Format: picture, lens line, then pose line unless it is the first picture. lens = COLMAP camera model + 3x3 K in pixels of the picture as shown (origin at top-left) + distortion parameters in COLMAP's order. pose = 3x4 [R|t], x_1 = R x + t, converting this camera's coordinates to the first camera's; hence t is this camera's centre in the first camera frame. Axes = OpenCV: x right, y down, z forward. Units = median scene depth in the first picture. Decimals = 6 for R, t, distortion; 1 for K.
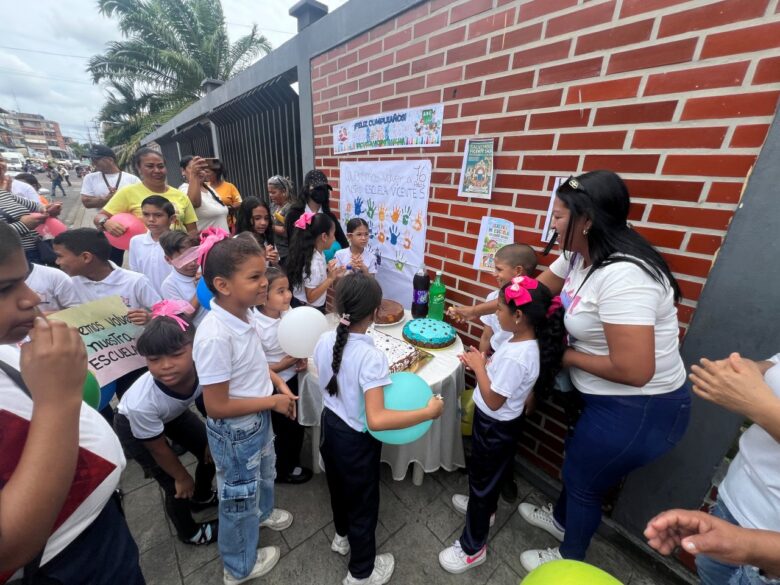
lens RADIAL K [[311.1, 0, 390.0], [0, 311.1, 292.5], [0, 0, 1]] dist [-0.001030, -0.000462]
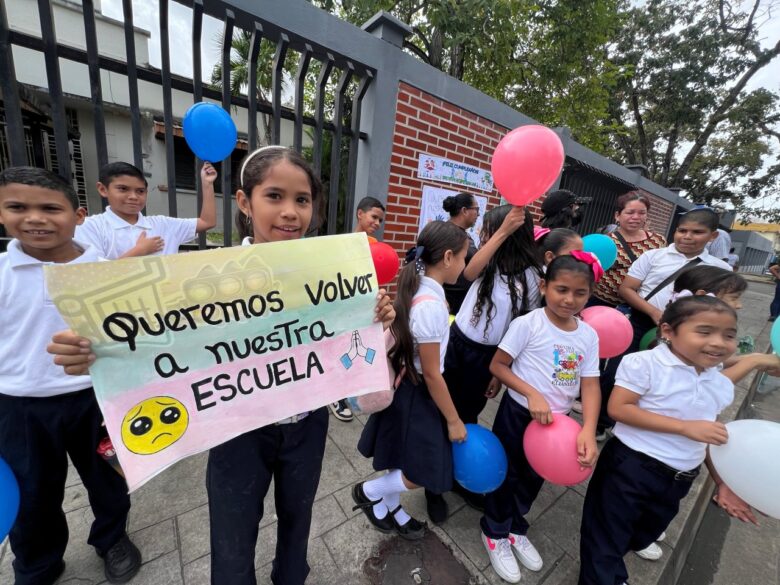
lens RADIAL K [[311.1, 0, 390.0], [0, 311.1, 292.5], [0, 0, 1]] dist [-0.001030, -0.000462]
pose [[0.084458, -0.257901, 0.962473, -1.644703], [0.245937, 0.941435, 0.230682, -0.389624], [-0.965599, 0.217225, 0.142939, 1.199787]]
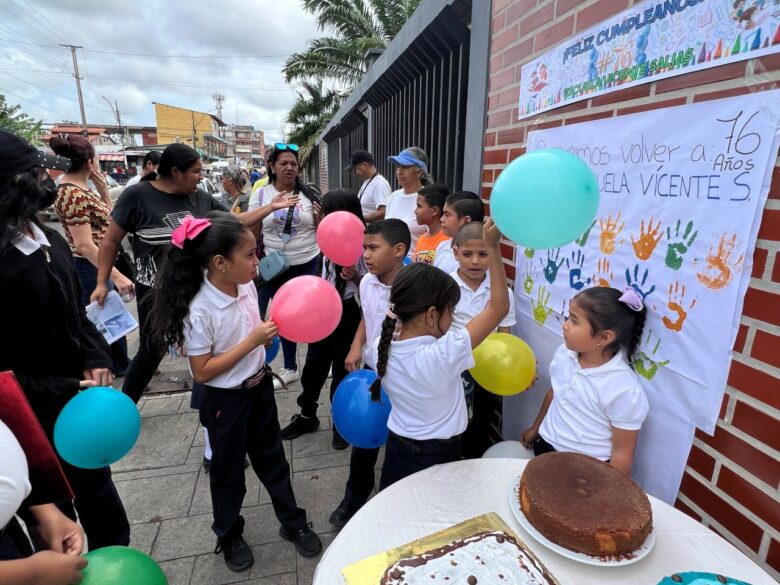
lens RADIAL K [[434.5, 0, 390.0], [0, 434.5, 292.5], [0, 0, 1]] dist [0.005551, 0.000687]
pose [[0.880331, 0.087436, -0.466231, -0.005758], [-0.129215, 0.989899, -0.058337, -0.103408], [0.456421, 0.111600, 0.882737, 0.341255]]
